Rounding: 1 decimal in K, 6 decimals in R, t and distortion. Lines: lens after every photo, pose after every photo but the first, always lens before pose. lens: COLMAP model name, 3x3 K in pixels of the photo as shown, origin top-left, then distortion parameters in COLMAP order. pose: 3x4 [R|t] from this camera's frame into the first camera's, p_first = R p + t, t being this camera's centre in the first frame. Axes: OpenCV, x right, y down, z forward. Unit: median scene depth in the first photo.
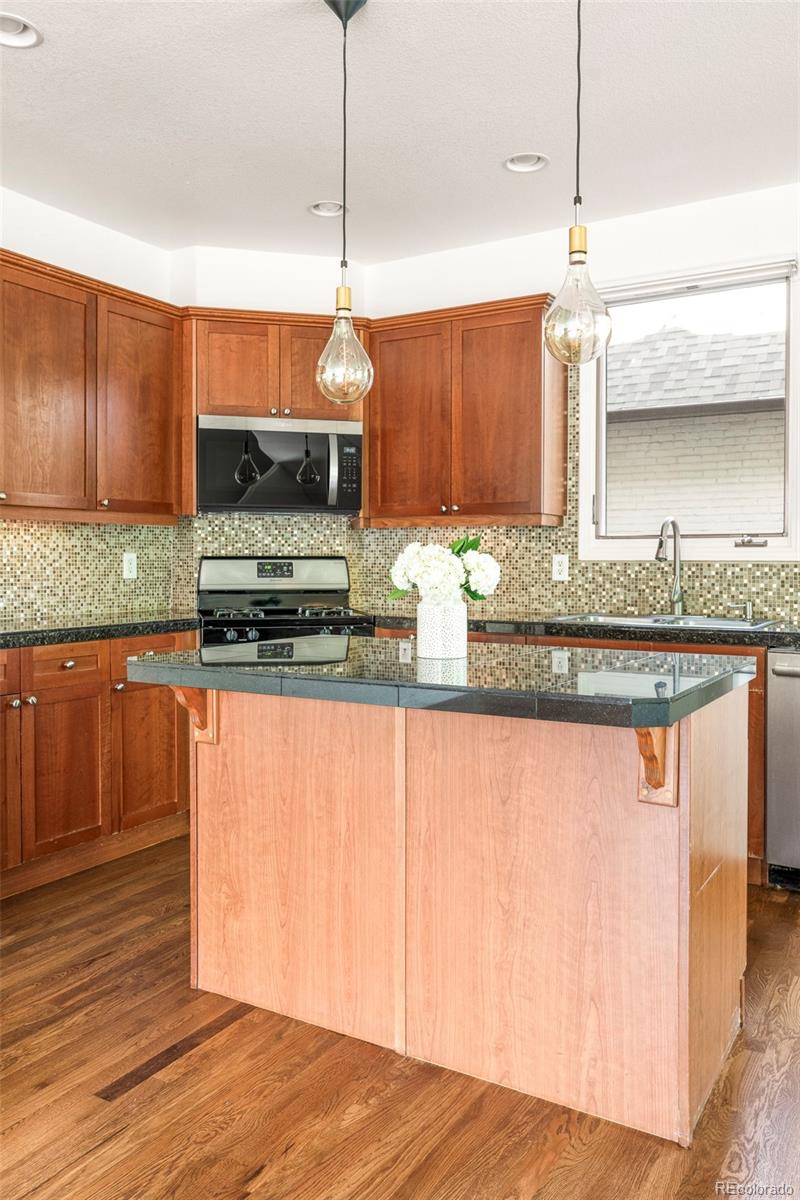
lens RADIAL K [[925.9, 0, 401.9], [0, 925.9, 573.6], [0, 0, 1]] dist [0.002212, 0.001515]
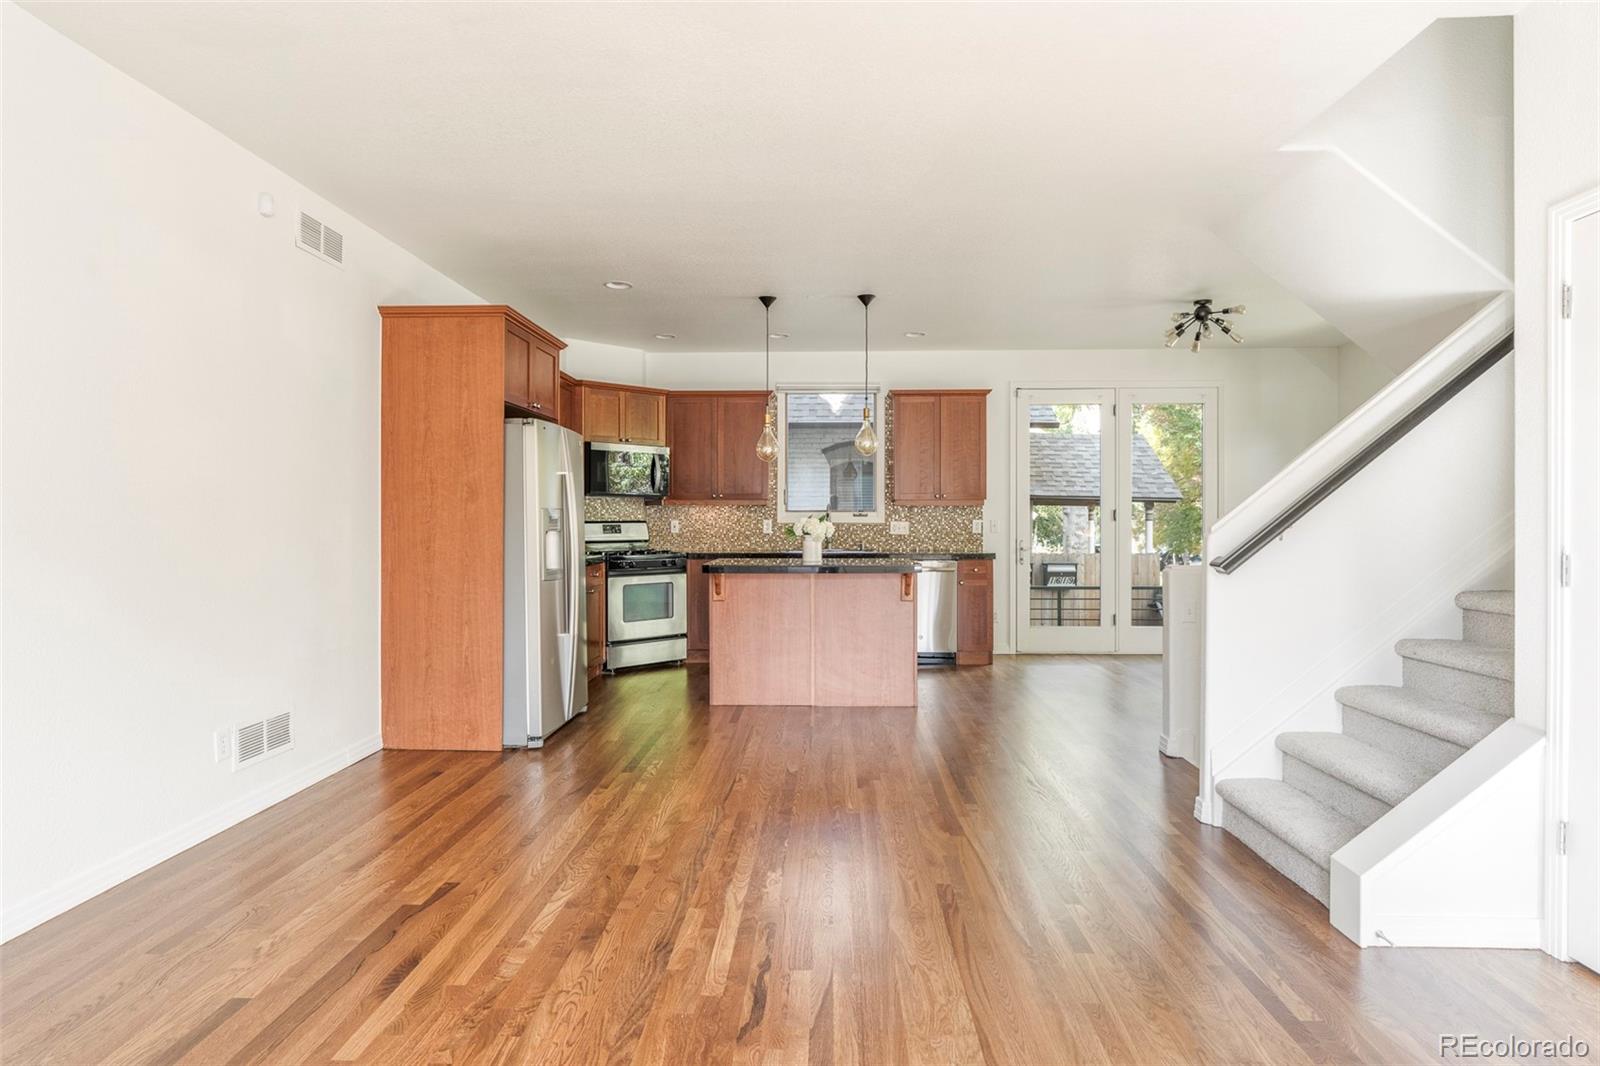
lens RADIAL K [[881.2, 0, 801.6], [0, 881.2, 516.2], [0, 0, 1]] dist [-0.005897, 0.000185]
pose [[0.873640, -0.000574, 0.486572, -0.742268], [0.008870, 0.999852, -0.014748, -0.000436], [-0.486492, 0.017200, 0.873516, -0.721354]]
